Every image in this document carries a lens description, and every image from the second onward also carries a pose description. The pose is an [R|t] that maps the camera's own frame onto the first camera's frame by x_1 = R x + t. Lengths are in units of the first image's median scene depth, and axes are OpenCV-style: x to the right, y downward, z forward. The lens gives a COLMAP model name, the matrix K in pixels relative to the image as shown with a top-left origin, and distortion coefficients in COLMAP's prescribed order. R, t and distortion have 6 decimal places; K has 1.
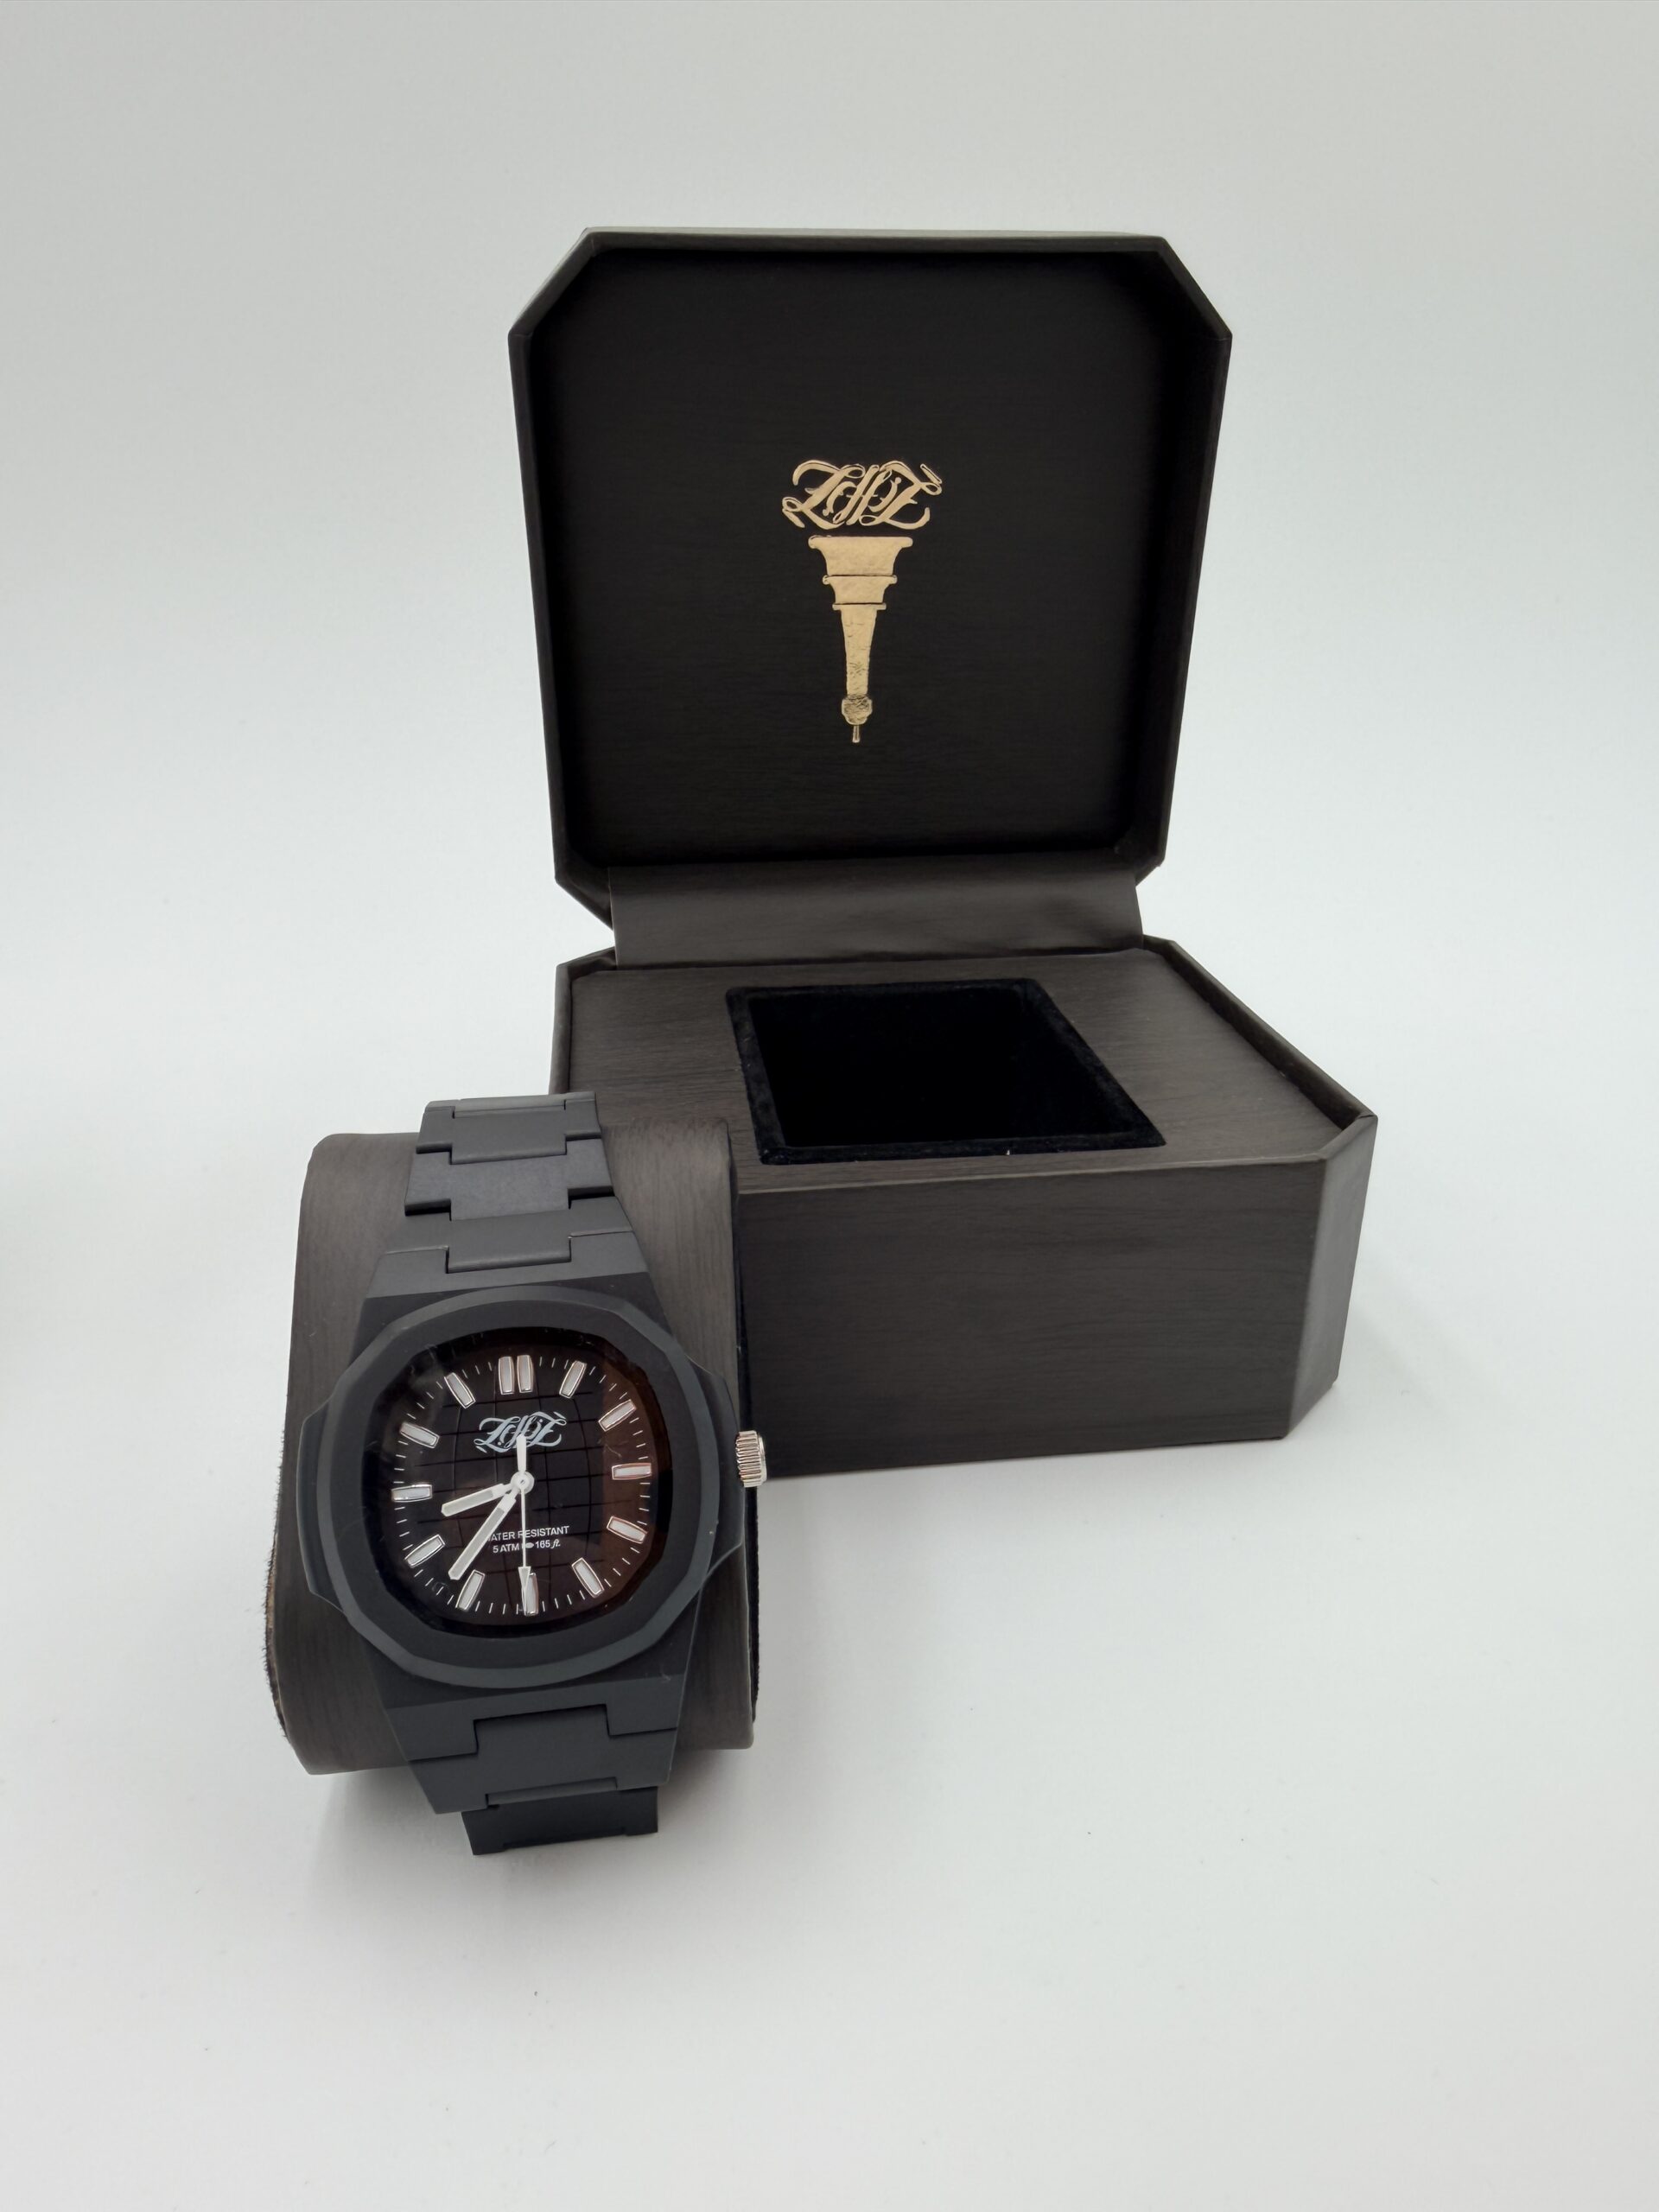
lens RADIAL K [[1613.8, 0, 833.1], [0, 1613.8, 1221.3], [0, 0, 1]] dist [-0.019997, 0.016001]
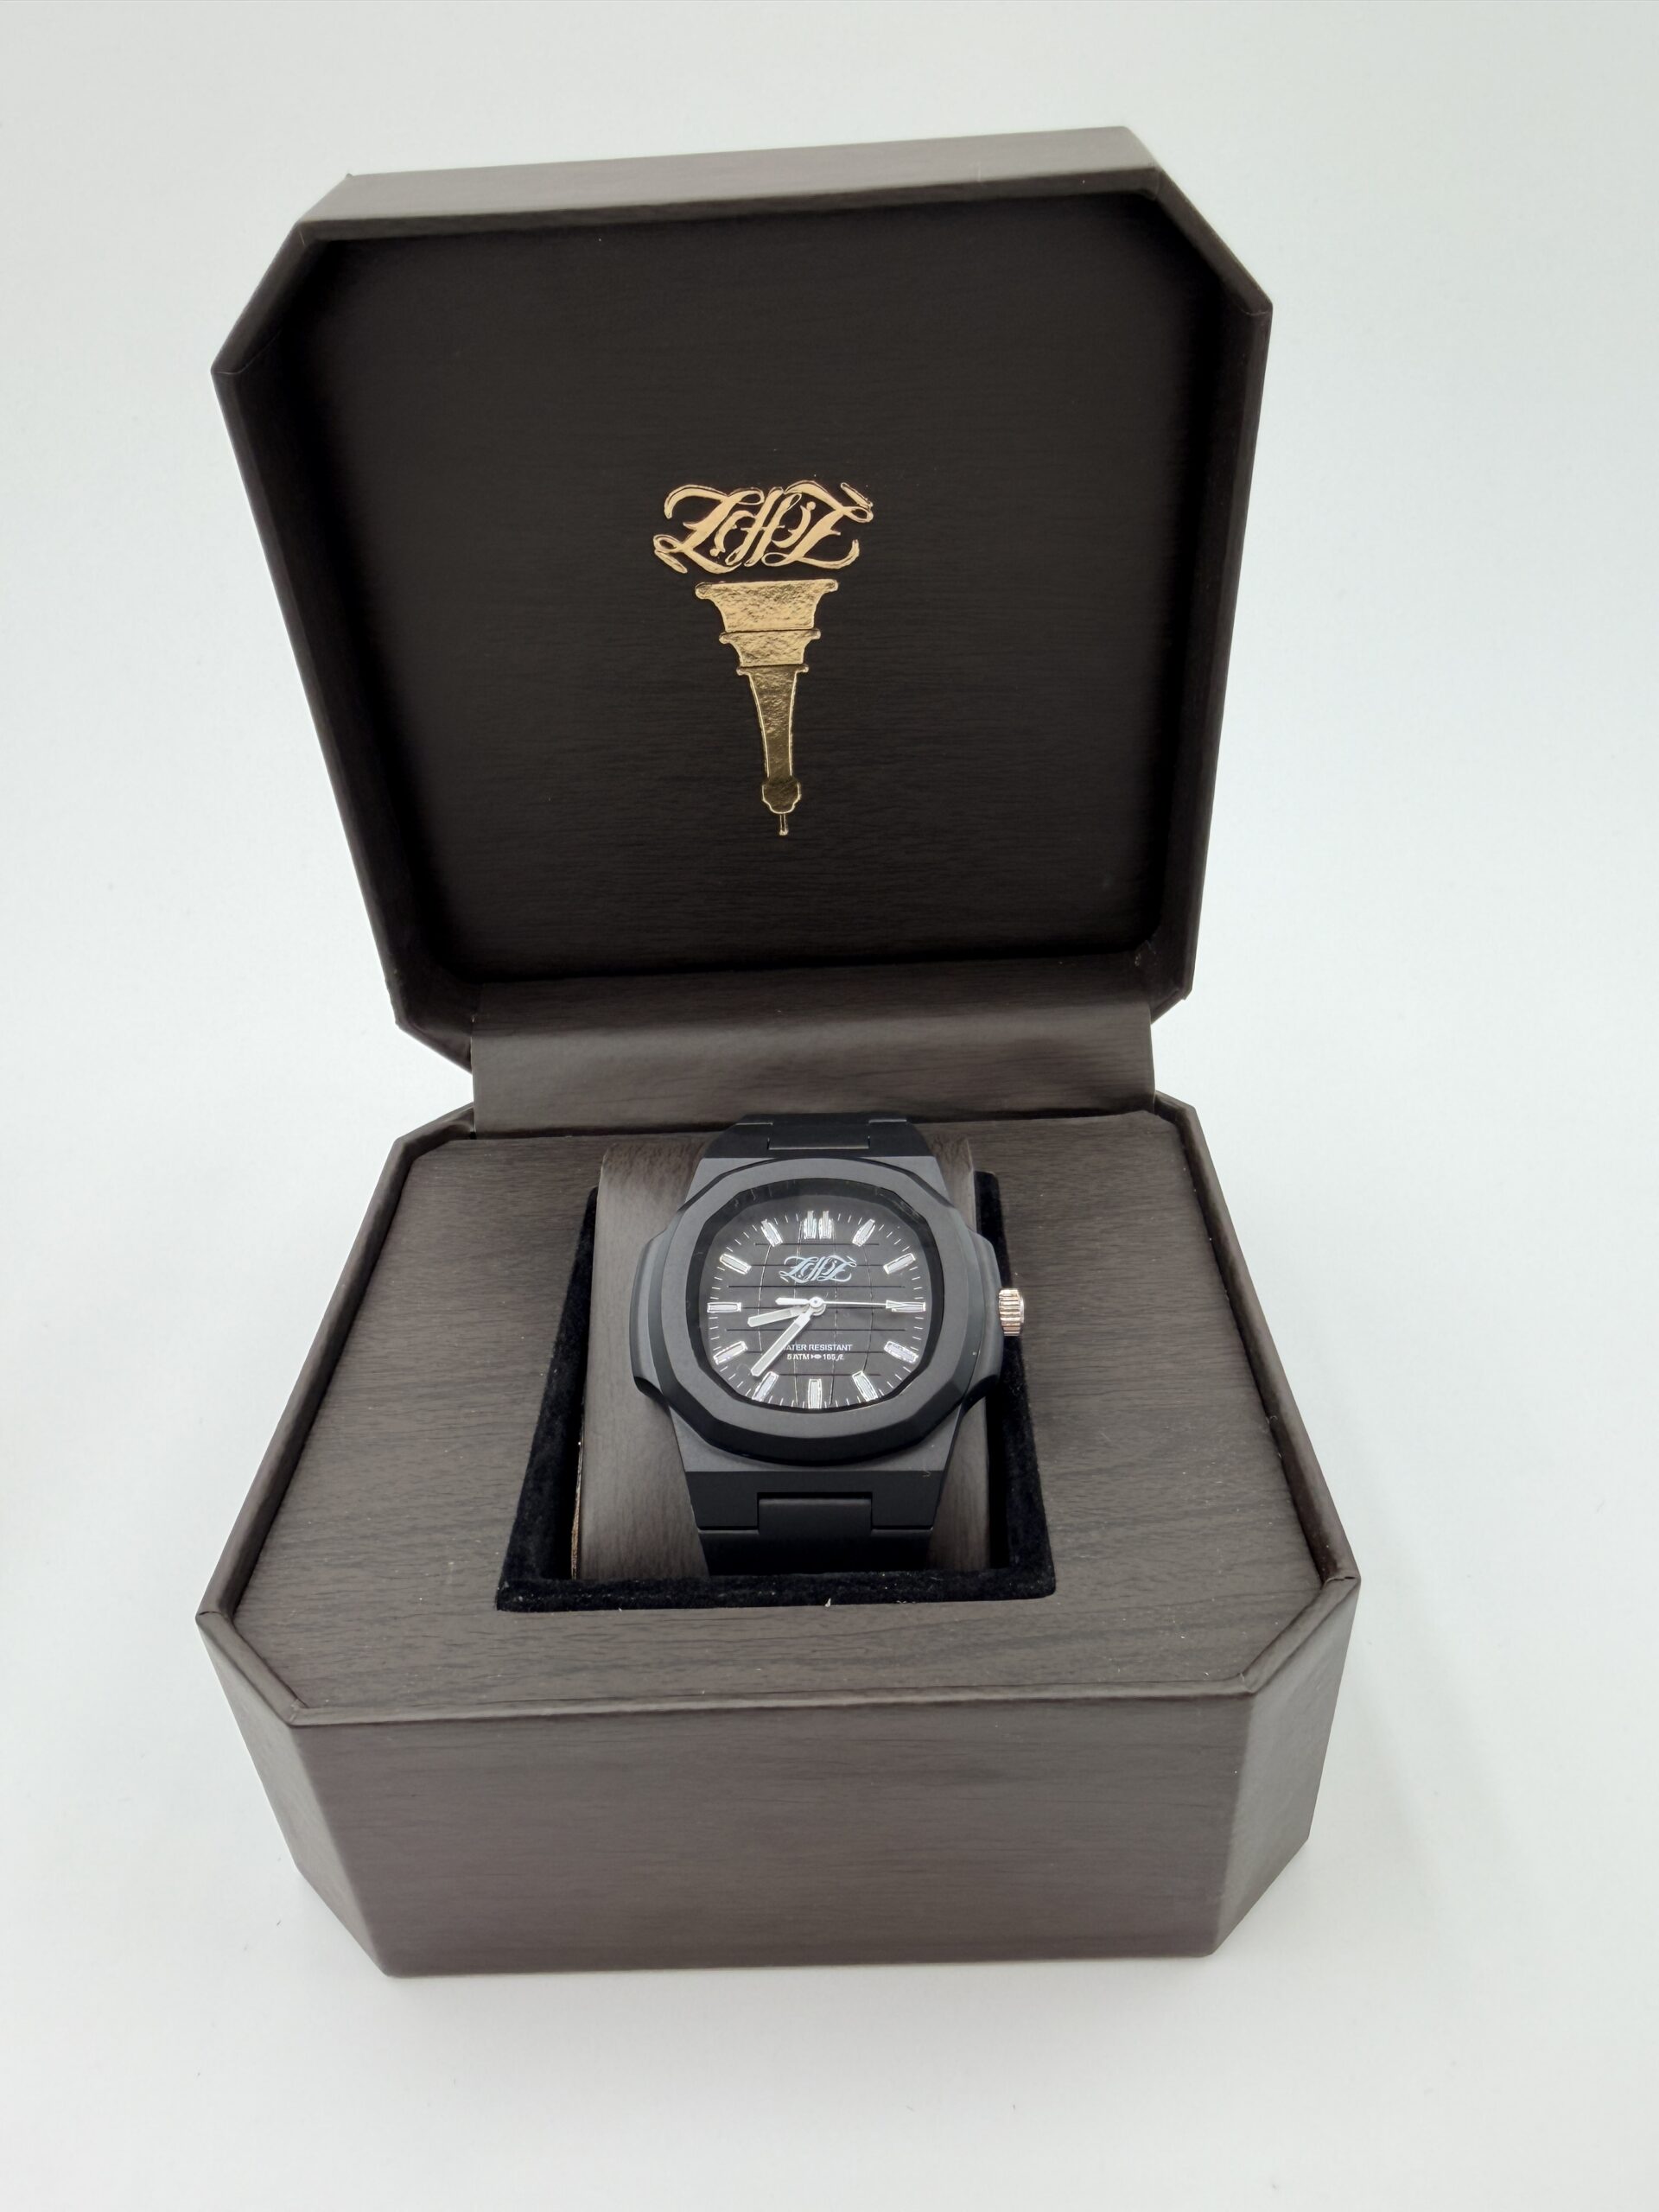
lens RADIAL K [[1613.8, 0, 837.1], [0, 1613.8, 1207.0], [0, 0, 1]] dist [-0.019997, 0.016001]
pose [[0.990377, 0.037297, -0.133277, 0.158973], [-0.015879, 0.987265, 0.158288, -0.262905], [0.137483, -0.154648, 0.978357, 0.244967]]
